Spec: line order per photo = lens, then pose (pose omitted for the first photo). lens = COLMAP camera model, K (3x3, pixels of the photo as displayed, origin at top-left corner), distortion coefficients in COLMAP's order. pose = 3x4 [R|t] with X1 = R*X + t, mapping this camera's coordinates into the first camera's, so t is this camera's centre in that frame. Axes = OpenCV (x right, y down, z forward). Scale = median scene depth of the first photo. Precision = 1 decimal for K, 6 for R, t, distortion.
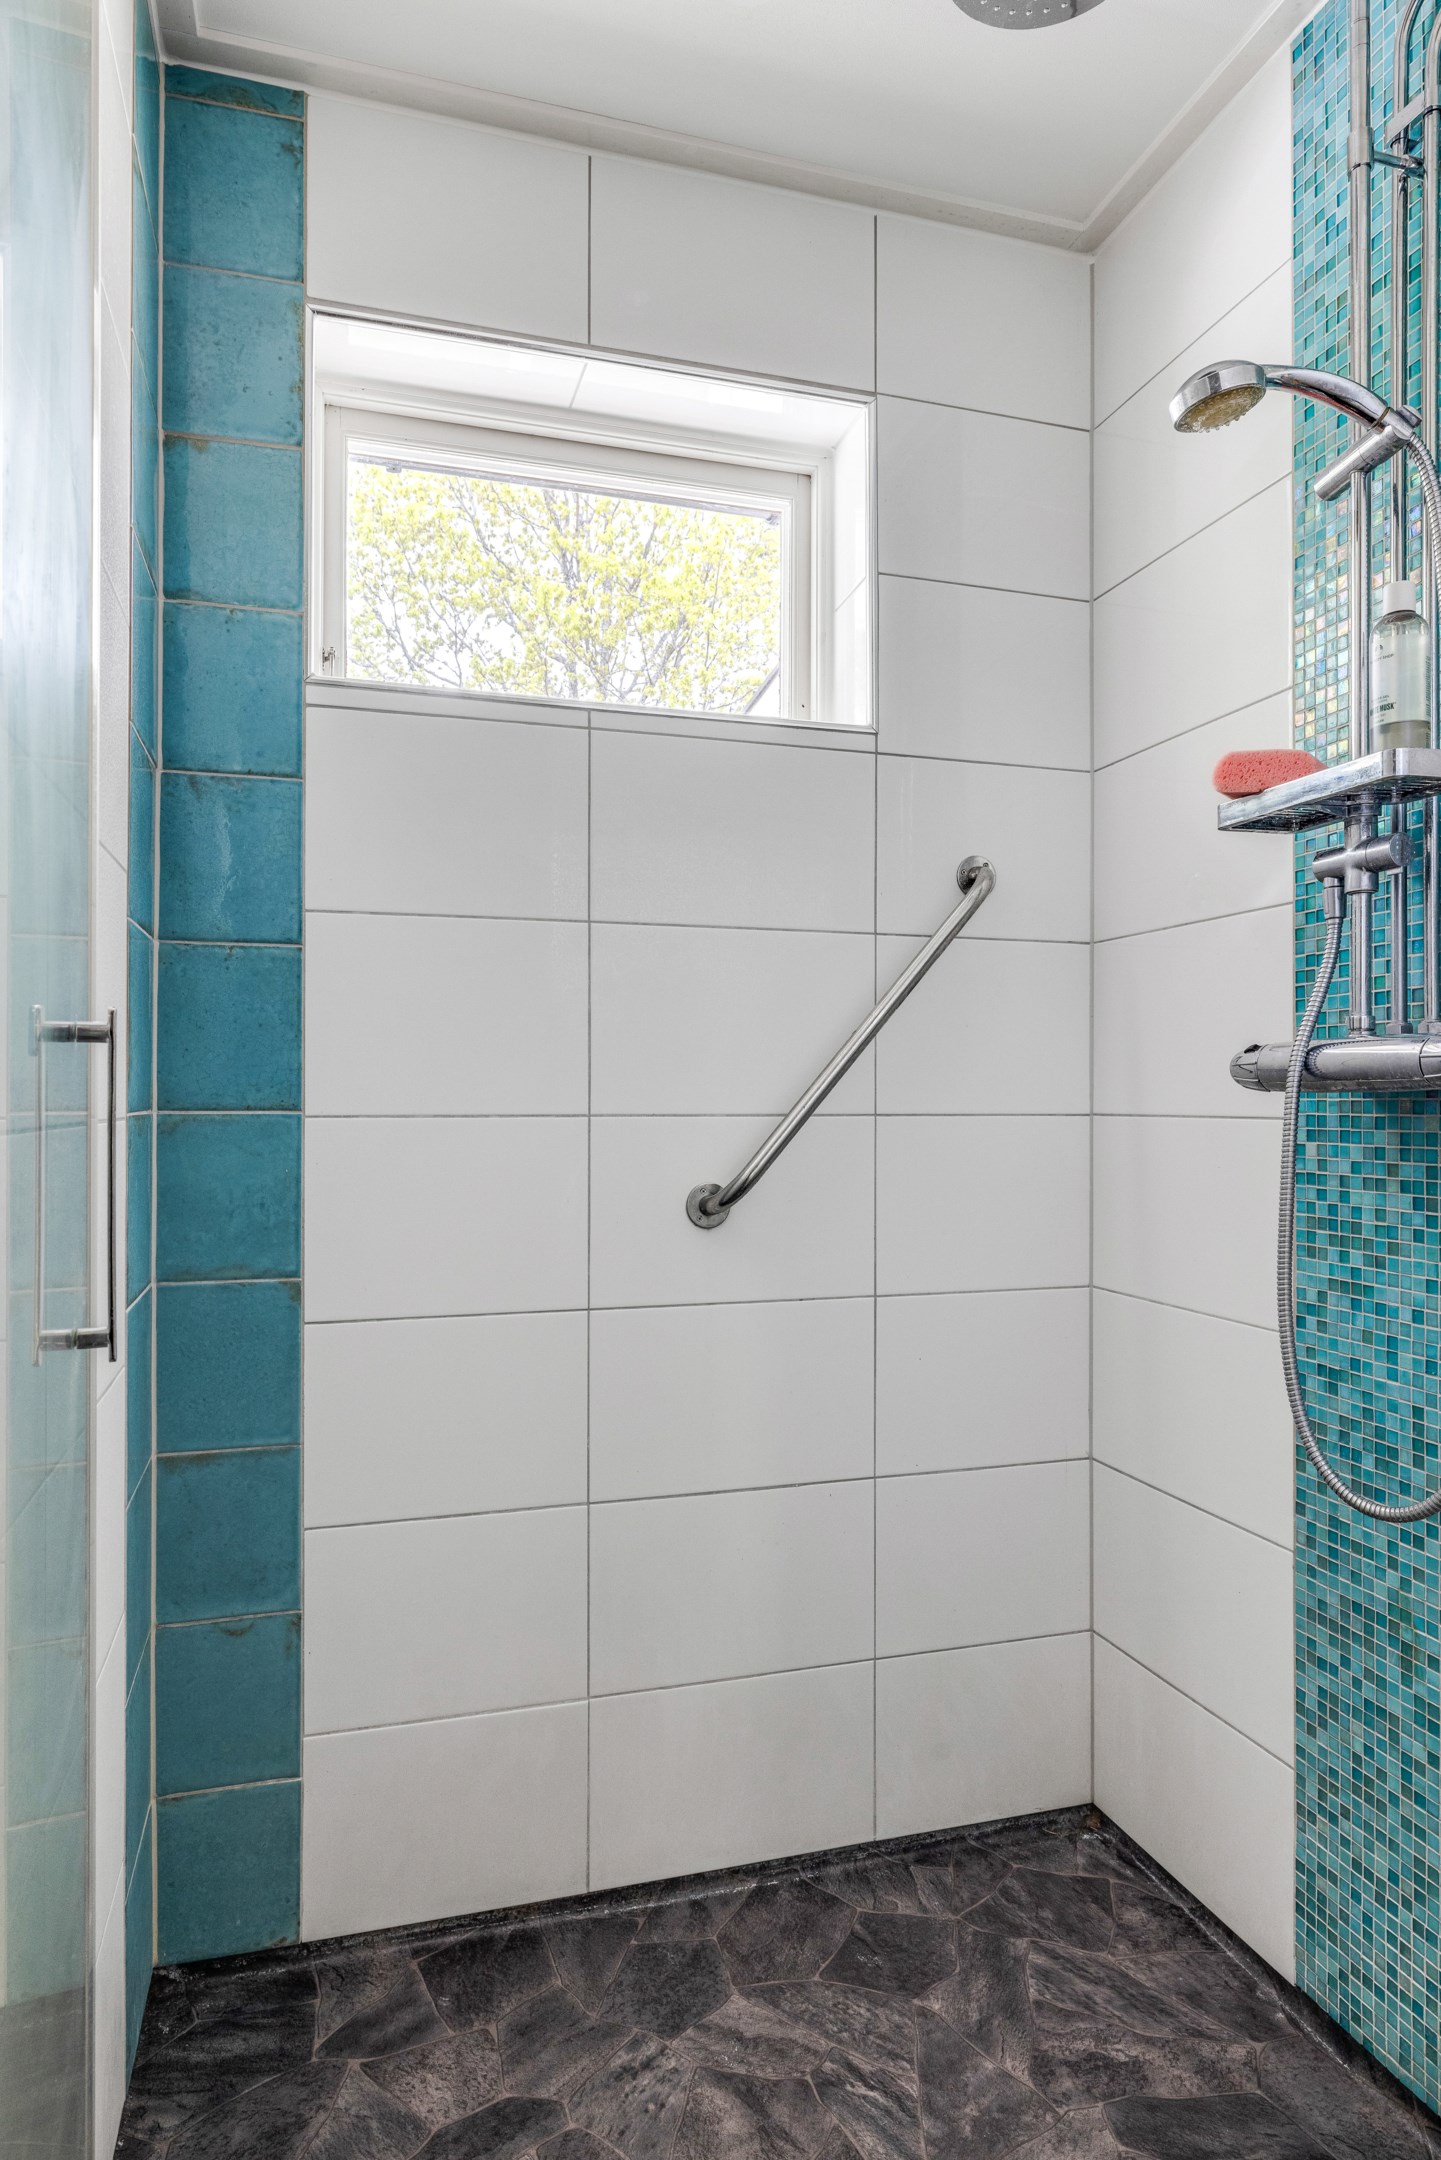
lens RADIAL K [[1310.4, 0, 721.3], [0, 1310.4, 1104.5], [0, 0, 1]] dist [-0.004968, -0.001666]
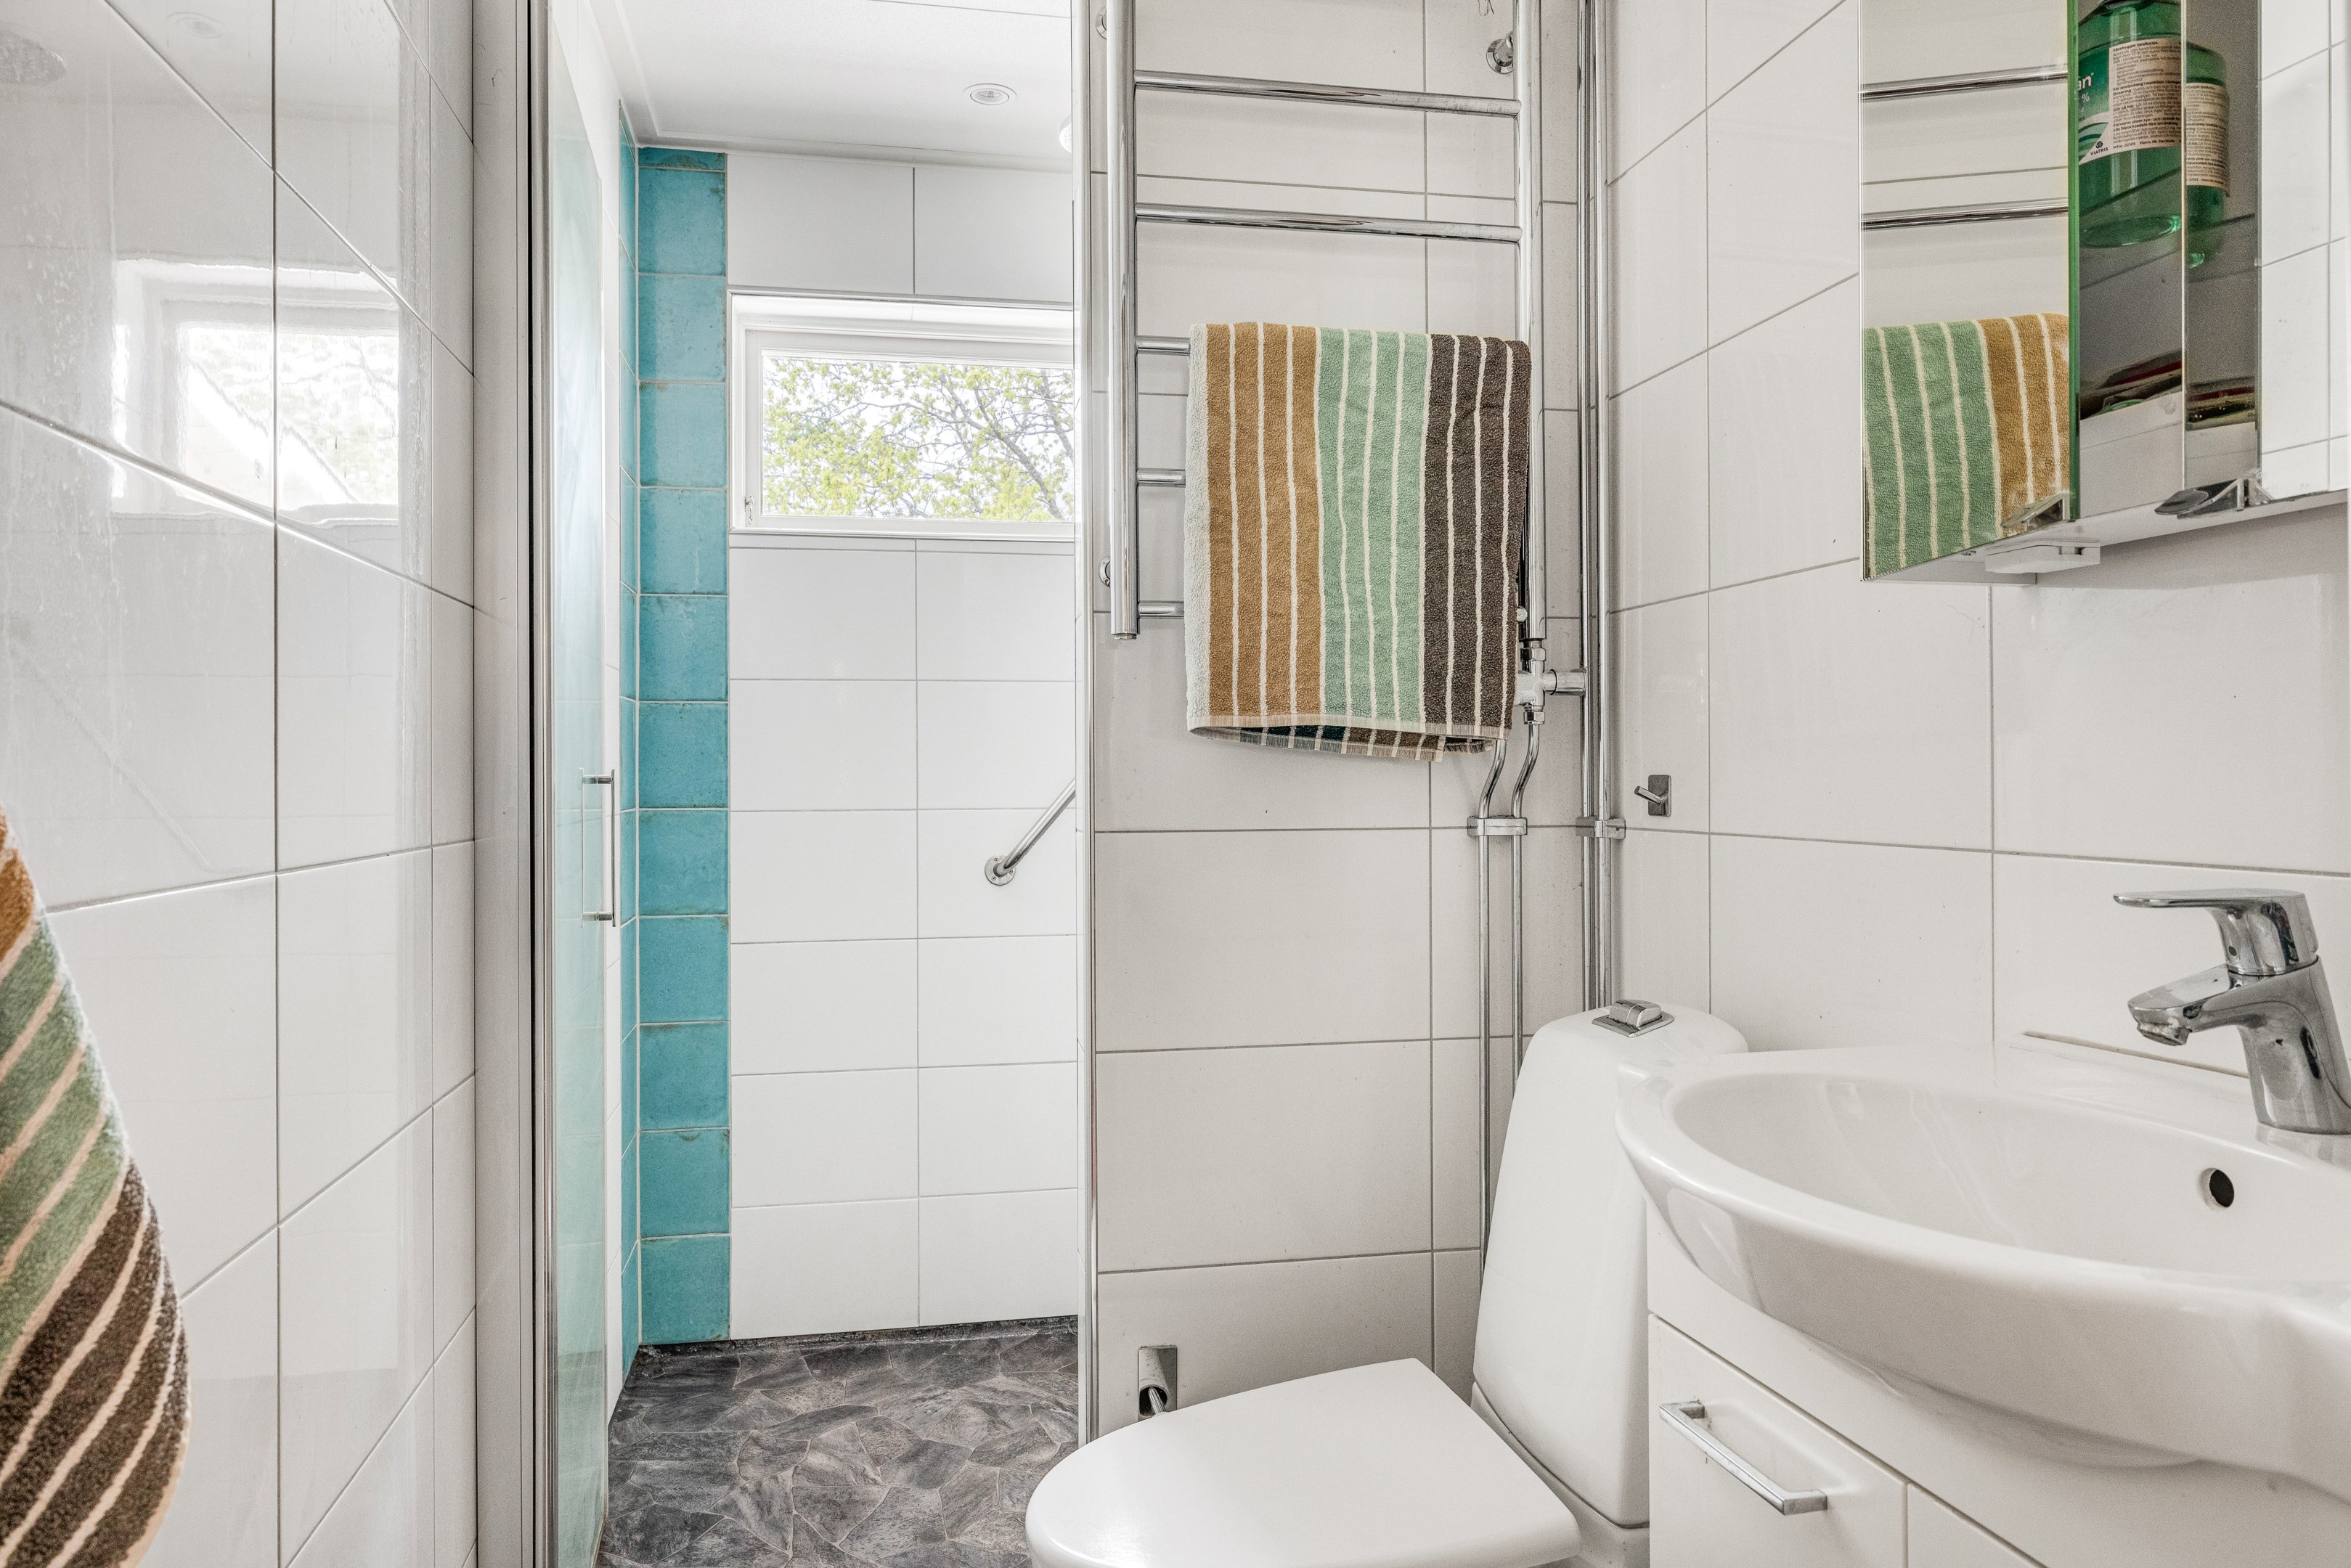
lens RADIAL K [[1611.1, 0, 1175.5], [0, 1611.1, 784.0], [0, 0, 1]] dist [-0.005447, -0.000363]
pose [[0.995359, -0.006288, -0.096023, 0.401595], [0.006318, 0.999980, 0.000005, -0.020402], [0.096021, -0.000611, 0.995379, -0.874864]]
